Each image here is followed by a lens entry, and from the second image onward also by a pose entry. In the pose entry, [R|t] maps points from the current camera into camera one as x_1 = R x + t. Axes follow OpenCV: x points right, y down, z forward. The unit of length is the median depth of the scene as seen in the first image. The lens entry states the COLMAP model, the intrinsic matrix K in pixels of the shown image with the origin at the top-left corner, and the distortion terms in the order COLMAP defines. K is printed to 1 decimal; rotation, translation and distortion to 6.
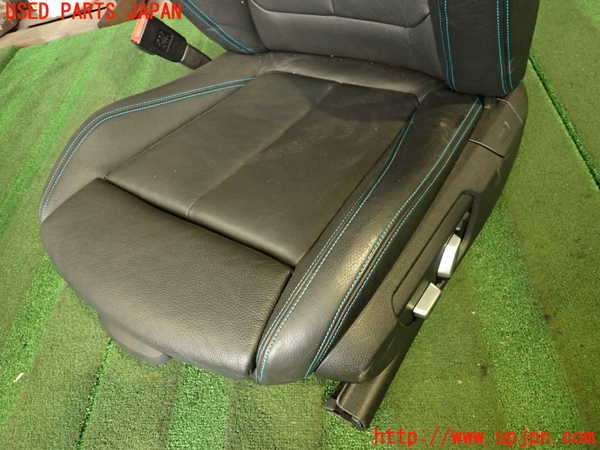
lens RADIAL K [[455.7, 0, 301.6], [0, 455.7, 223.2], [0, 0, 1]] dist [0.004859, 0.007212]
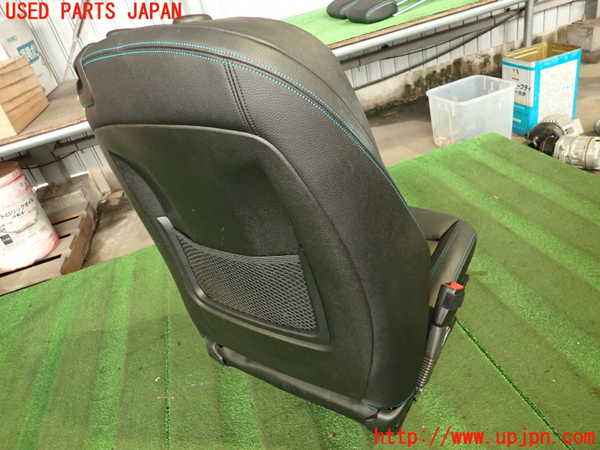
lens RADIAL K [[455.7, 0, 298.8], [0, 455.7, 226.3], [0, 0, 1]] dist [0.004859, 0.007212]
pose [[0.961268, -0.127976, 0.244101, -0.167575], [0.210971, 0.911572, -0.352885, 0.014520], [-0.177355, 0.390715, 0.903264, -0.312025]]
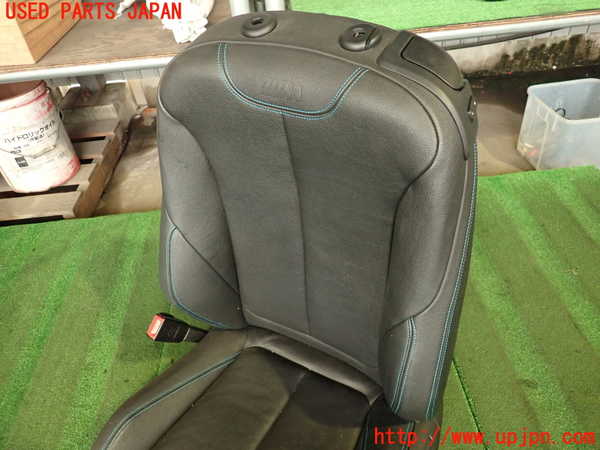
lens RADIAL K [[455.7, 0, 300.2], [0, 455.7, 223.4], [0, 0, 1]] dist [0.004859, 0.007212]
pose [[0.984657, 0.053523, 0.166090, -0.117338], [-0.027312, 0.987340, -0.156252, -0.330761], [-0.172350, 0.149319, 0.973653, -0.220085]]
